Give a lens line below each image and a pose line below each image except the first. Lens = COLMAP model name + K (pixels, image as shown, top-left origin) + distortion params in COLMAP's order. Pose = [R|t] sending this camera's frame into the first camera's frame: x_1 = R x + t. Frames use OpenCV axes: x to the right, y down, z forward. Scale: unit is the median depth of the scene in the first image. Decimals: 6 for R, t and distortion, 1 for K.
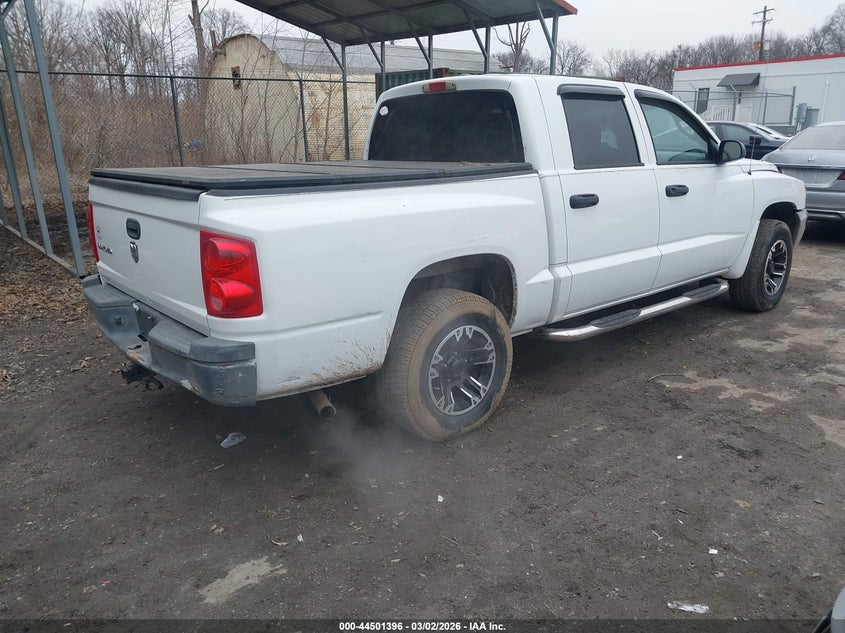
lens RADIAL K [[694.7, 0, 420.6], [0, 694.7, 314.1], [0, 0, 1]] dist [-0.001545, -0.016432]
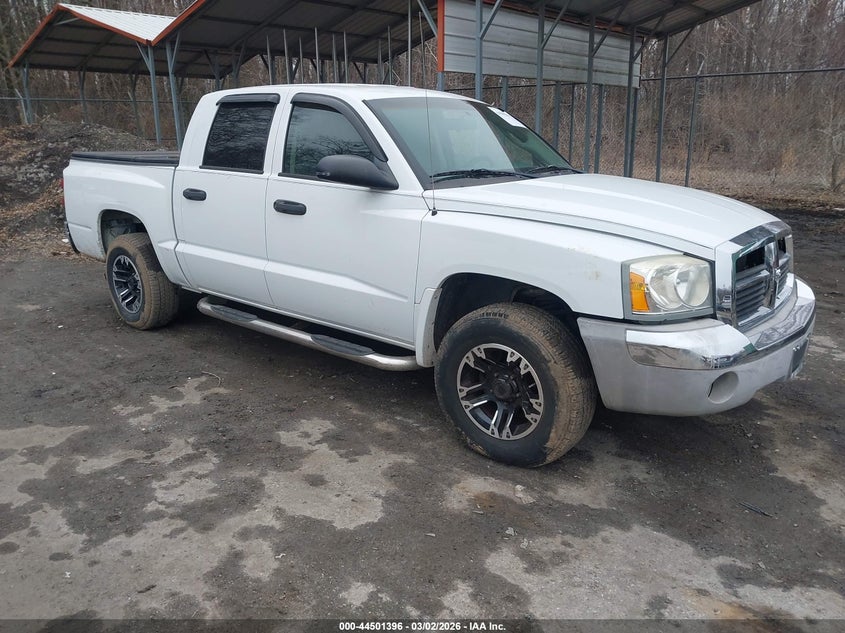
lens RADIAL K [[694.7, 0, 425.0], [0, 694.7, 311.0], [0, 0, 1]] dist [-0.001545, -0.016432]
pose [[0.129667, 0.264238, -0.955701, 1.415389], [-0.253122, 0.940725, 0.225754, -0.329804], [0.958705, 0.212636, 0.188866, 1.145785]]
